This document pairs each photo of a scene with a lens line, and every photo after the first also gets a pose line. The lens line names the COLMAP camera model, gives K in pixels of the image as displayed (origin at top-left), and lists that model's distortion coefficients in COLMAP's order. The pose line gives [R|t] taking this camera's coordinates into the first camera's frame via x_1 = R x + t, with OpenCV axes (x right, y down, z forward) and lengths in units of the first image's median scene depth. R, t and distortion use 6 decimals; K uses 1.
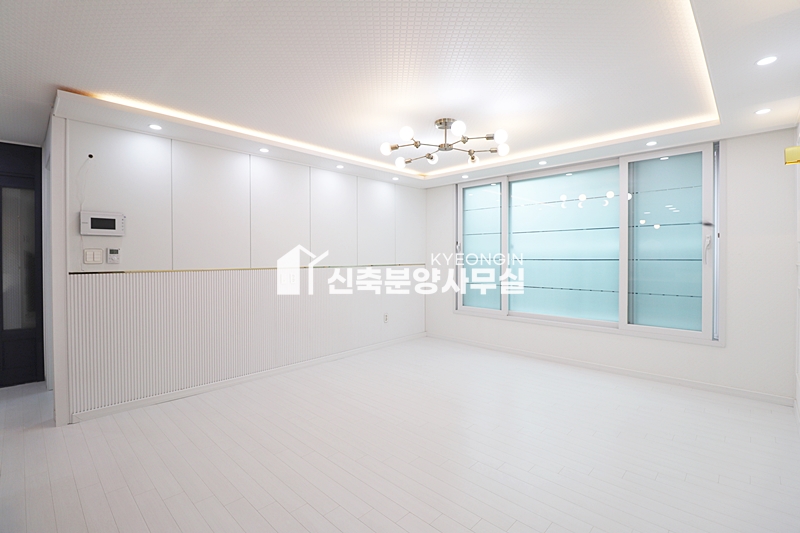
lens RADIAL K [[370.6, 0, 404.3], [0, 370.6, 264.1], [0, 0, 1]] dist [-0.004270, -0.000523]
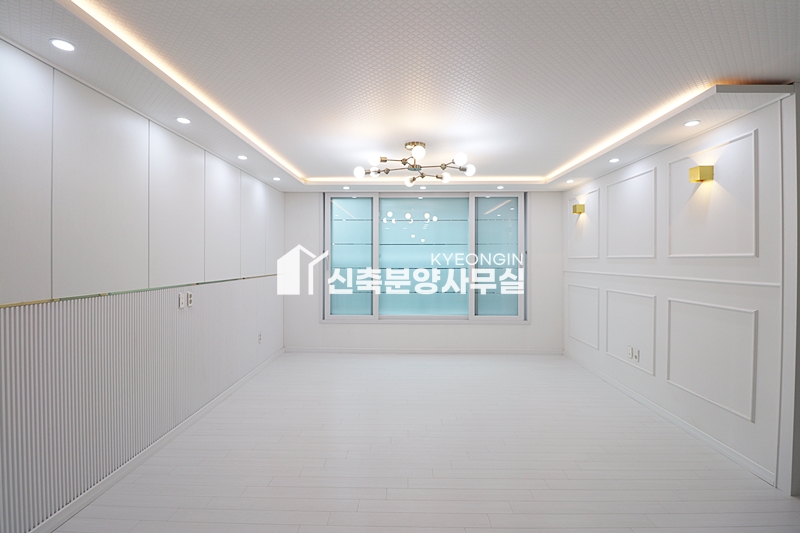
lens RADIAL K [[370.6, 0, 403.8], [0, 370.6, 266.9], [0, 0, 1]] dist [-0.004270, -0.000523]
pose [[0.733296, -0.002878, 0.679903, -0.418950], [0.012393, 0.999881, -0.009134, -0.006228], [-0.679796, 0.015124, 0.733245, 0.143227]]
